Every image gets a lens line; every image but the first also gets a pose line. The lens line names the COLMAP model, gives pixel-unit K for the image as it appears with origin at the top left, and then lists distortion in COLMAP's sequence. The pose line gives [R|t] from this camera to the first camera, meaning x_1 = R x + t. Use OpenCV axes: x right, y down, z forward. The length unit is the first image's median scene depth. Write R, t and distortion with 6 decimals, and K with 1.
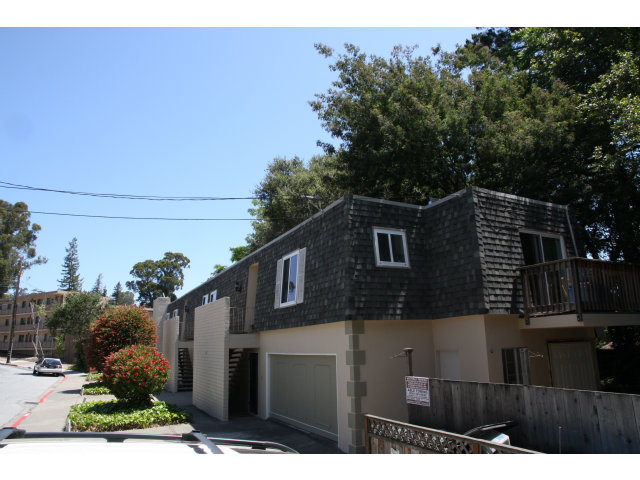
lens RADIAL K [[460.2, 0, 318.8], [0, 460.2, 251.0], [0, 0, 1]] dist [-0.113135, 0.097480]
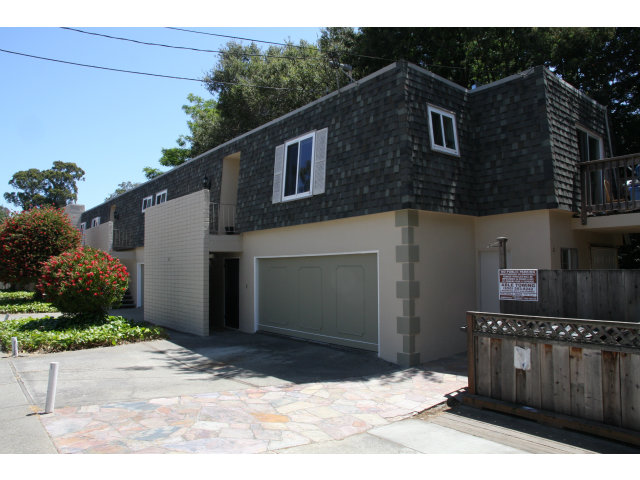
lens RADIAL K [[460.2, 0, 318.8], [0, 460.2, 251.0], [0, 0, 1]] dist [-0.113135, 0.097480]
pose [[0.971396, 0.023968, 0.236253, -0.262517], [-0.060055, 0.987347, 0.146761, 0.103859], [-0.229746, -0.156751, 0.960545, 0.200697]]
